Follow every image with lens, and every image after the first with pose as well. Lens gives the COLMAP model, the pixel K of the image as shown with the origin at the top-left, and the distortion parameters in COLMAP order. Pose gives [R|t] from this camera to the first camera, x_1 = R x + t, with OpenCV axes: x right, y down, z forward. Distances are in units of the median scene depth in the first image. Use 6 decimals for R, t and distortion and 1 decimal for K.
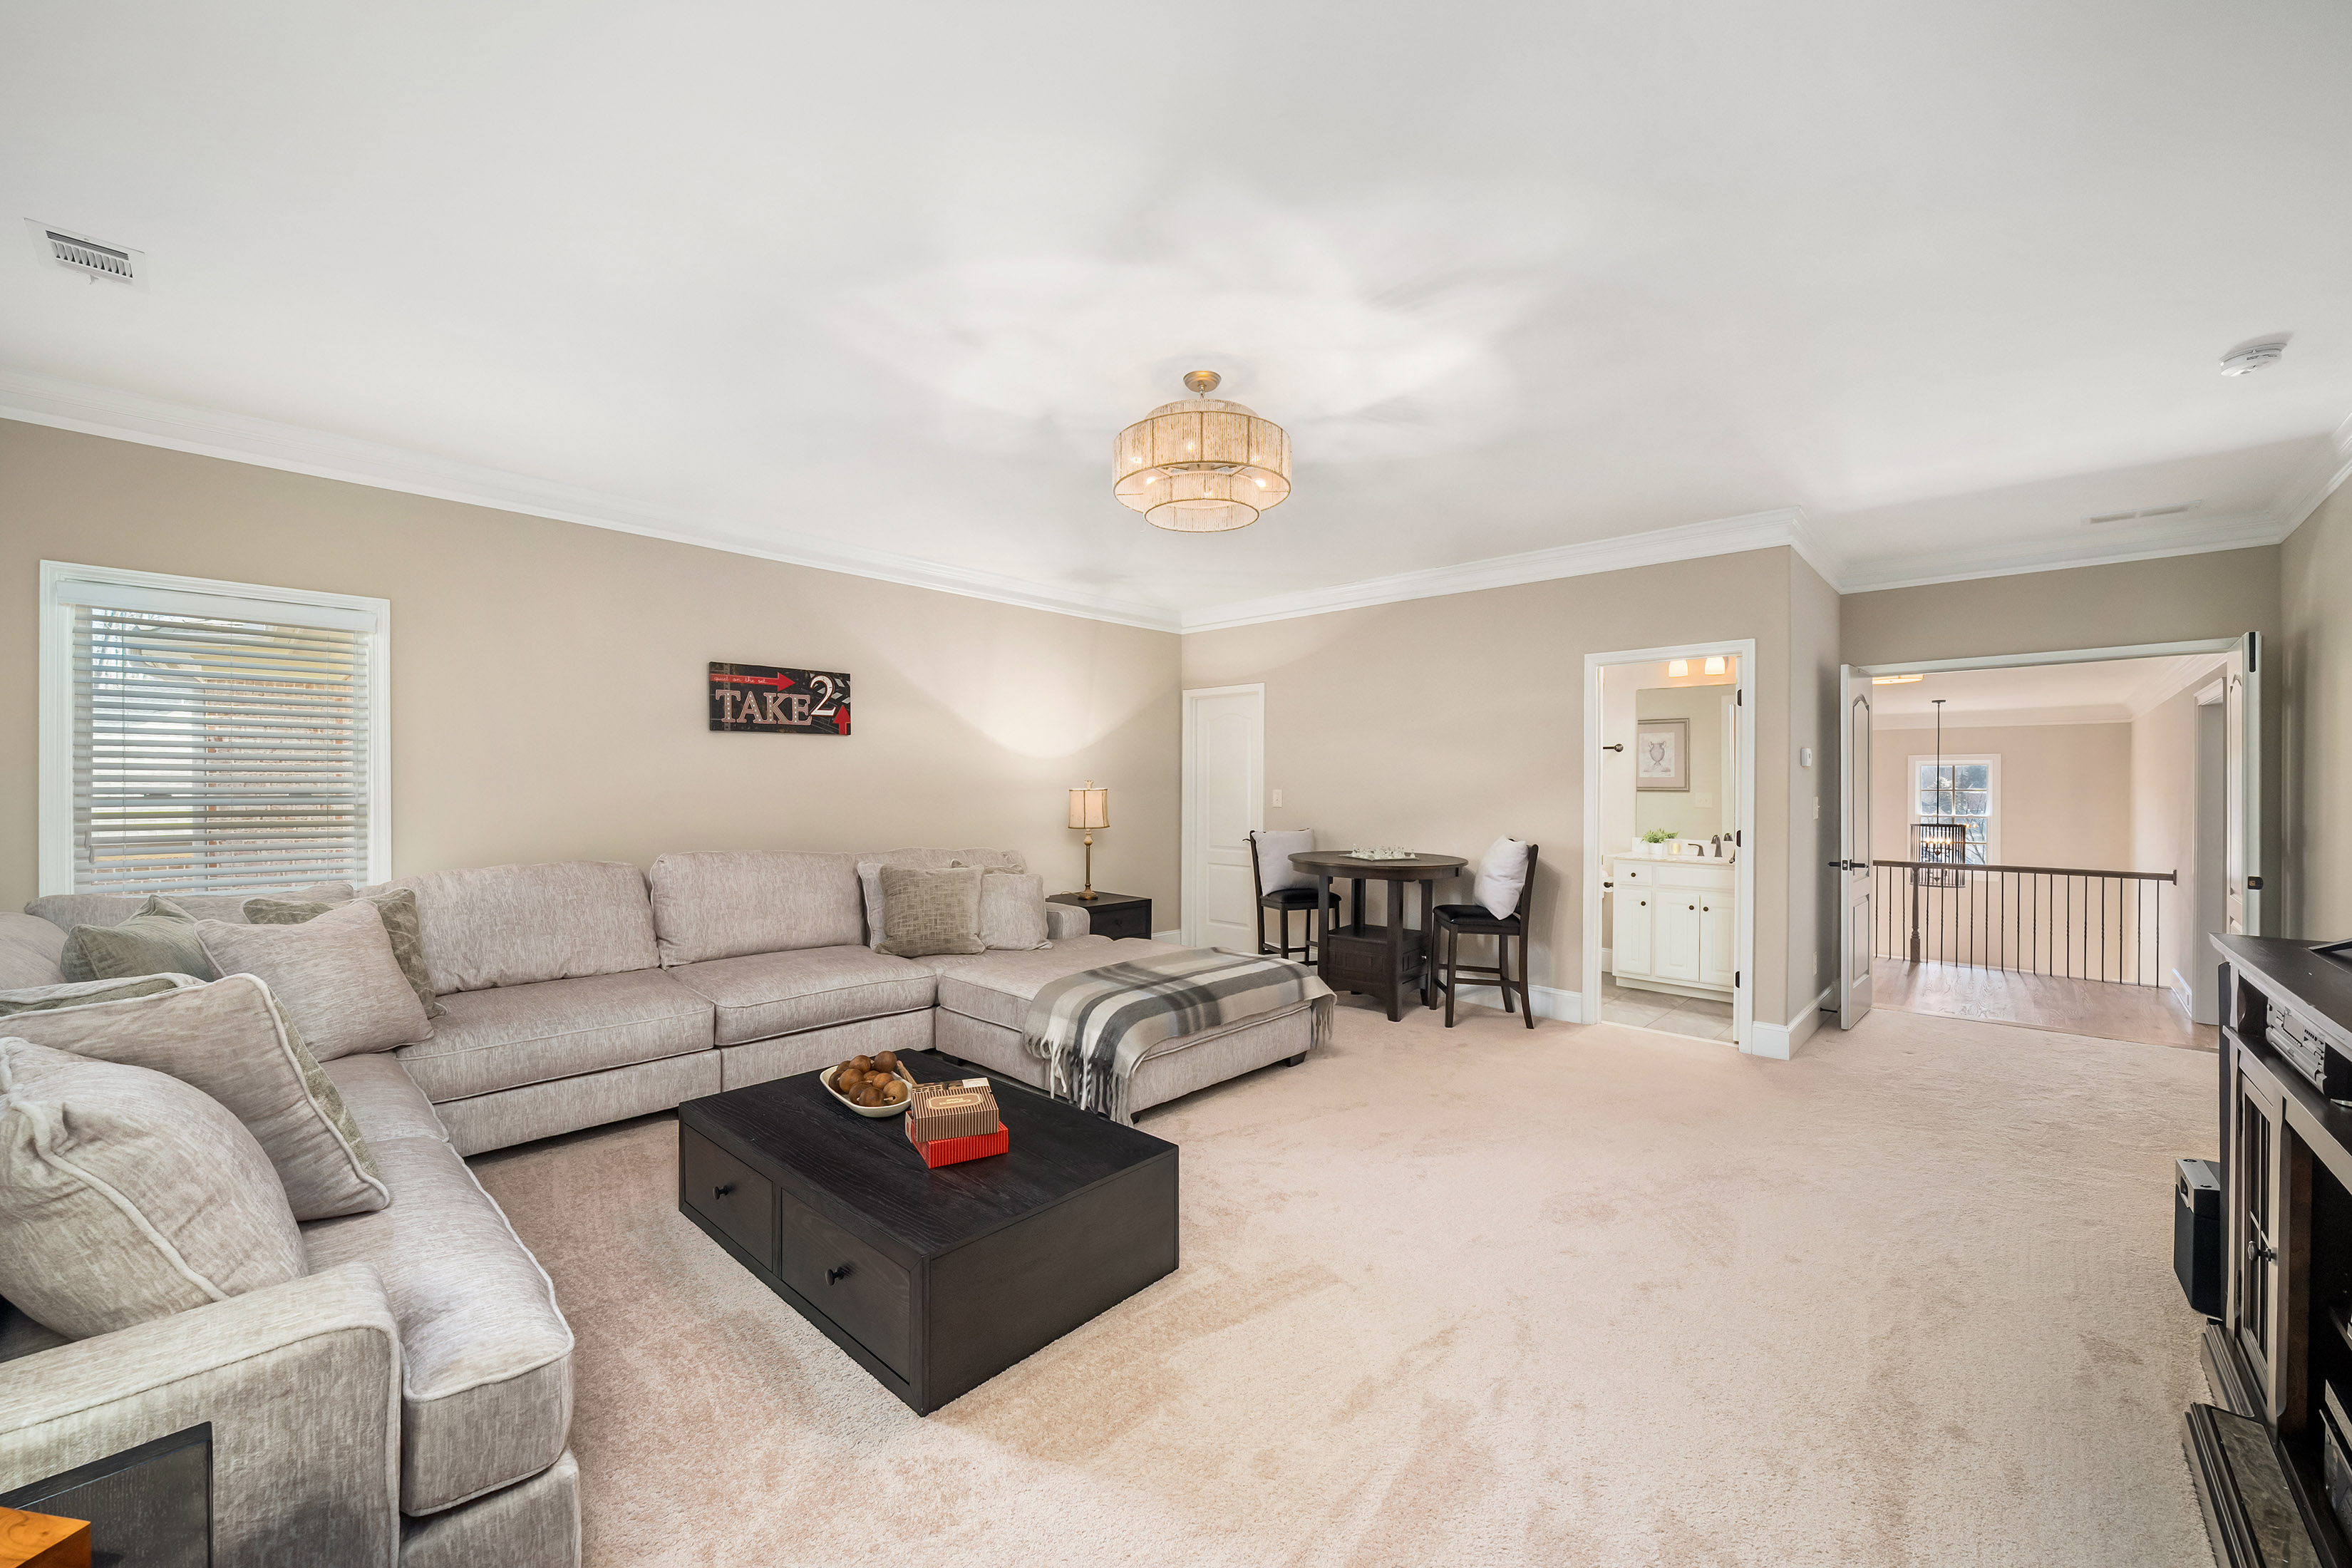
lens RADIAL K [[913.6, 0, 1159.7], [0, 913.6, 790.8], [0, 0, 1]] dist [-0.002004, -0.000037]
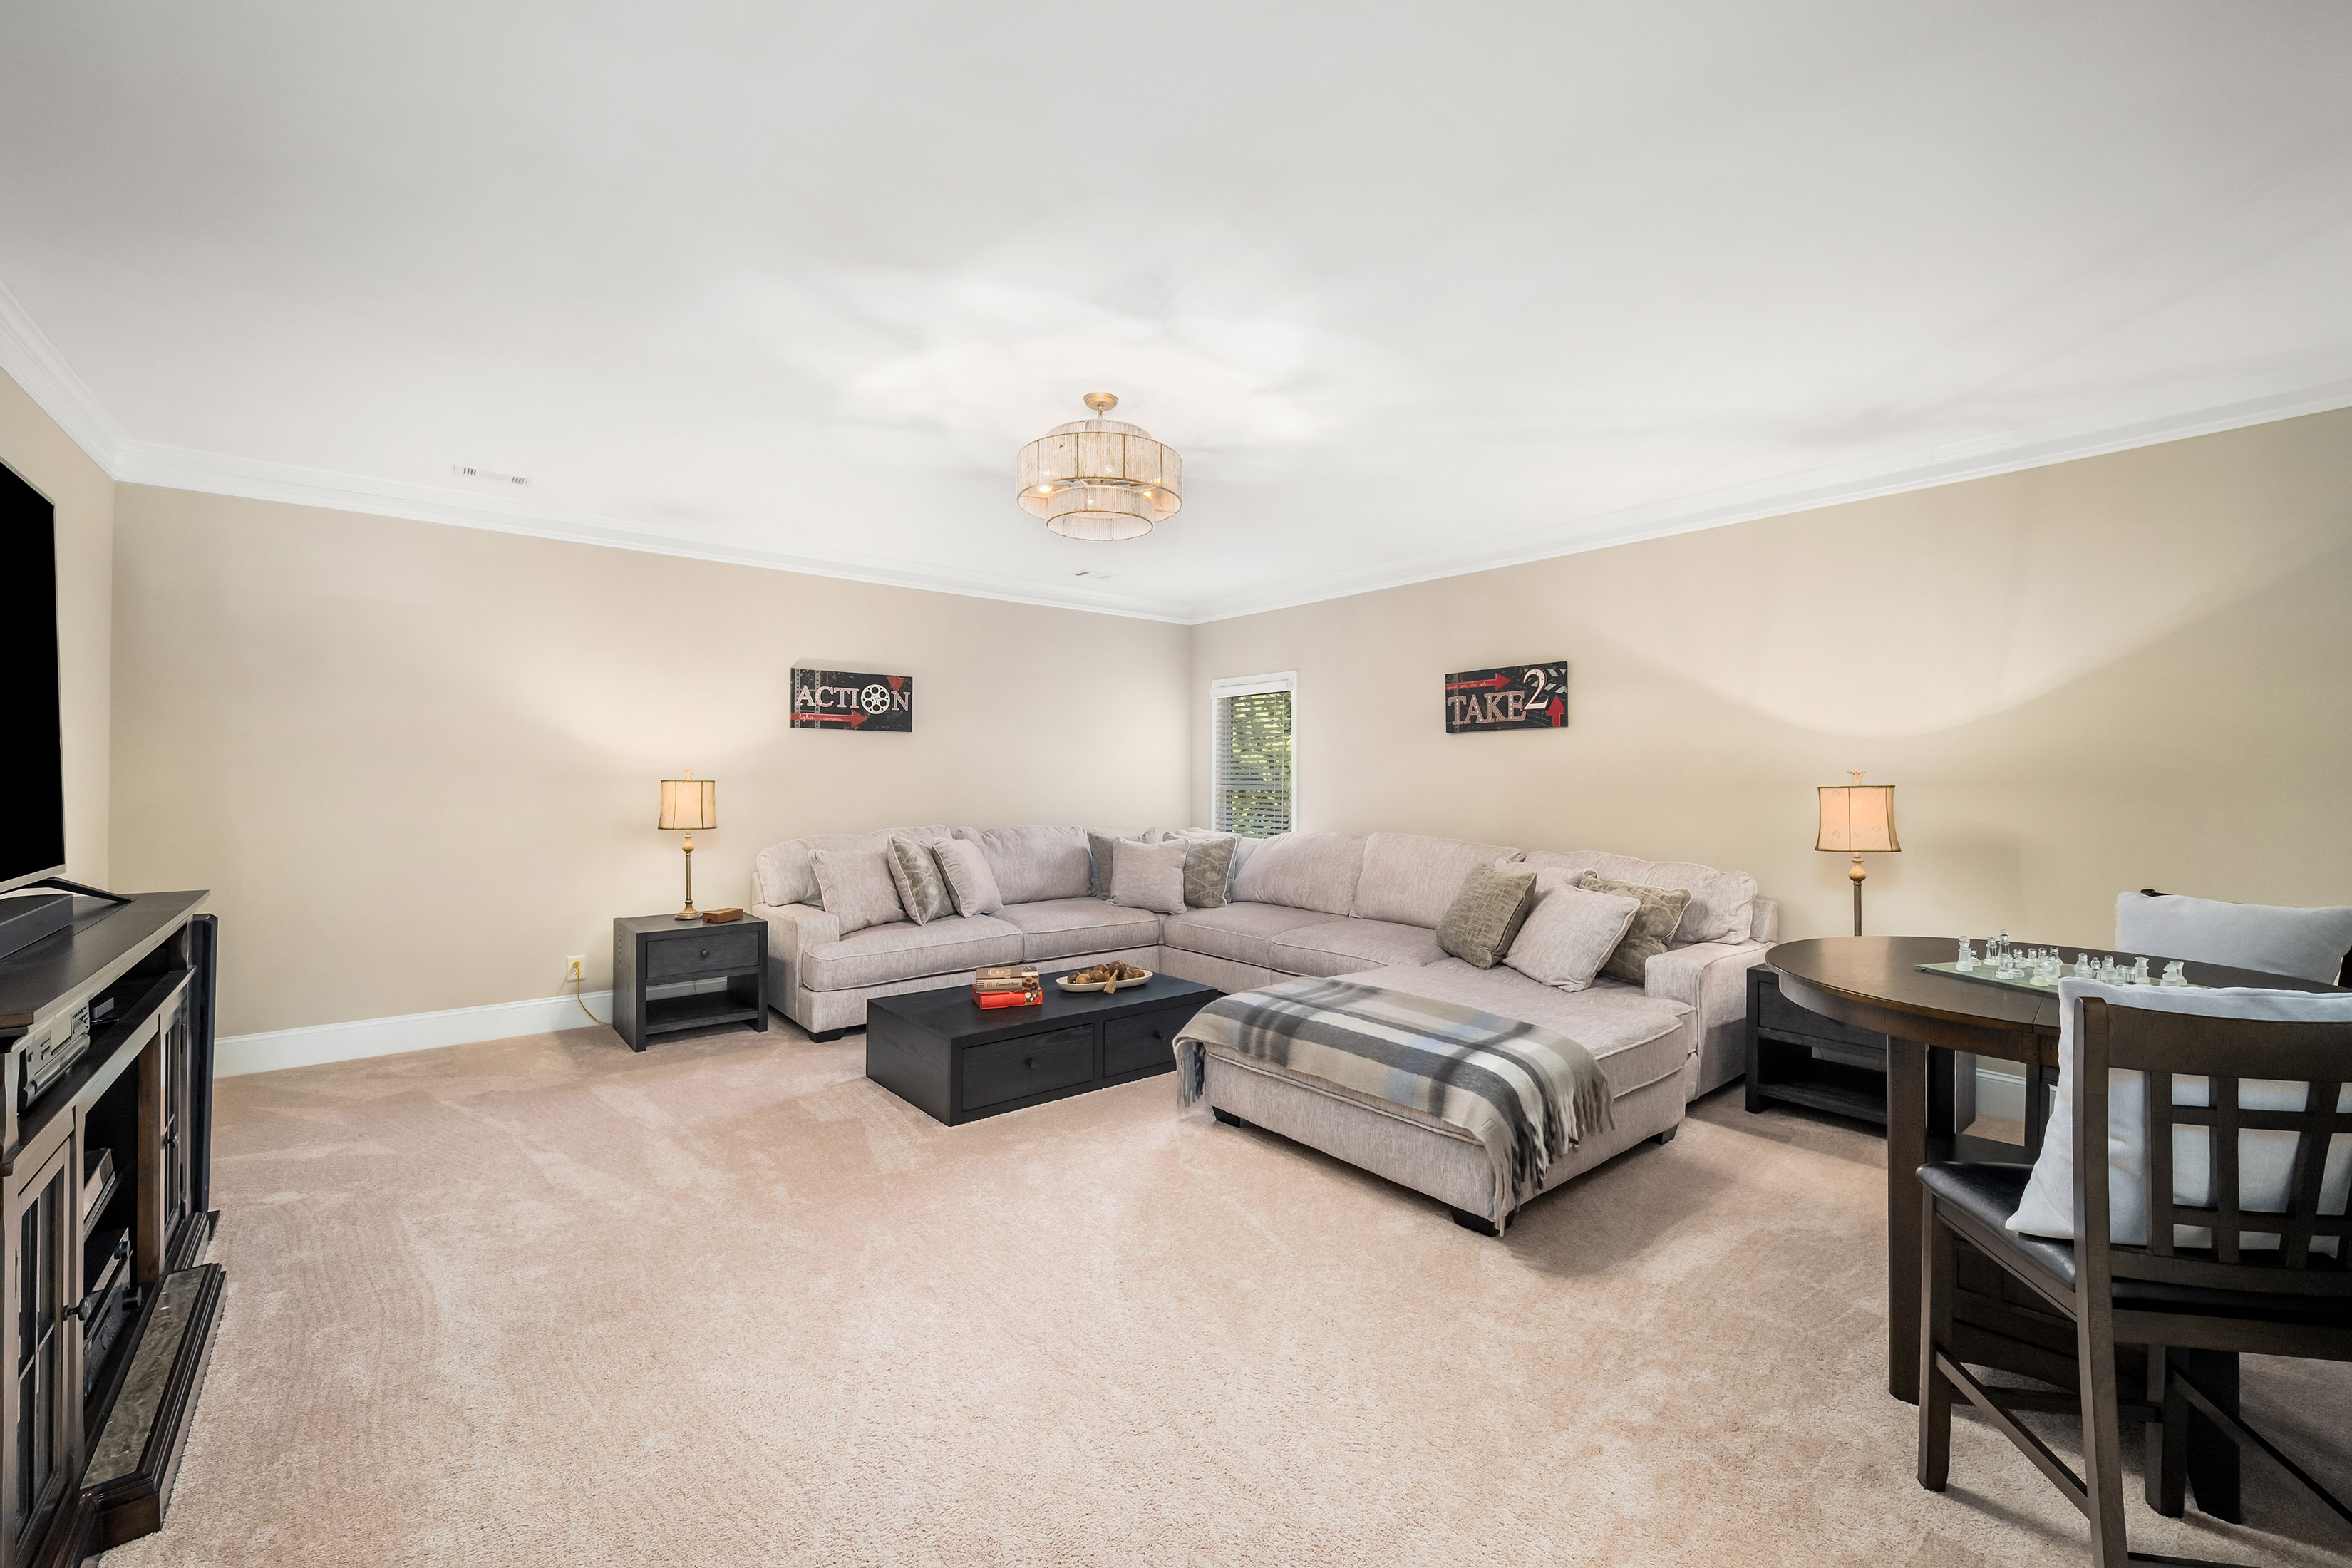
lens RADIAL K [[913.6, 0, 1158.7], [0, 913.6, 776.1], [0, 0, 1]] dist [-0.002004, -0.000037]
pose [[-0.124257, -0.005727, -0.992234, 0.679290], [-0.009420, 0.999945, -0.004592, -0.001726], [0.992205, 0.008776, -0.124304, 0.742408]]
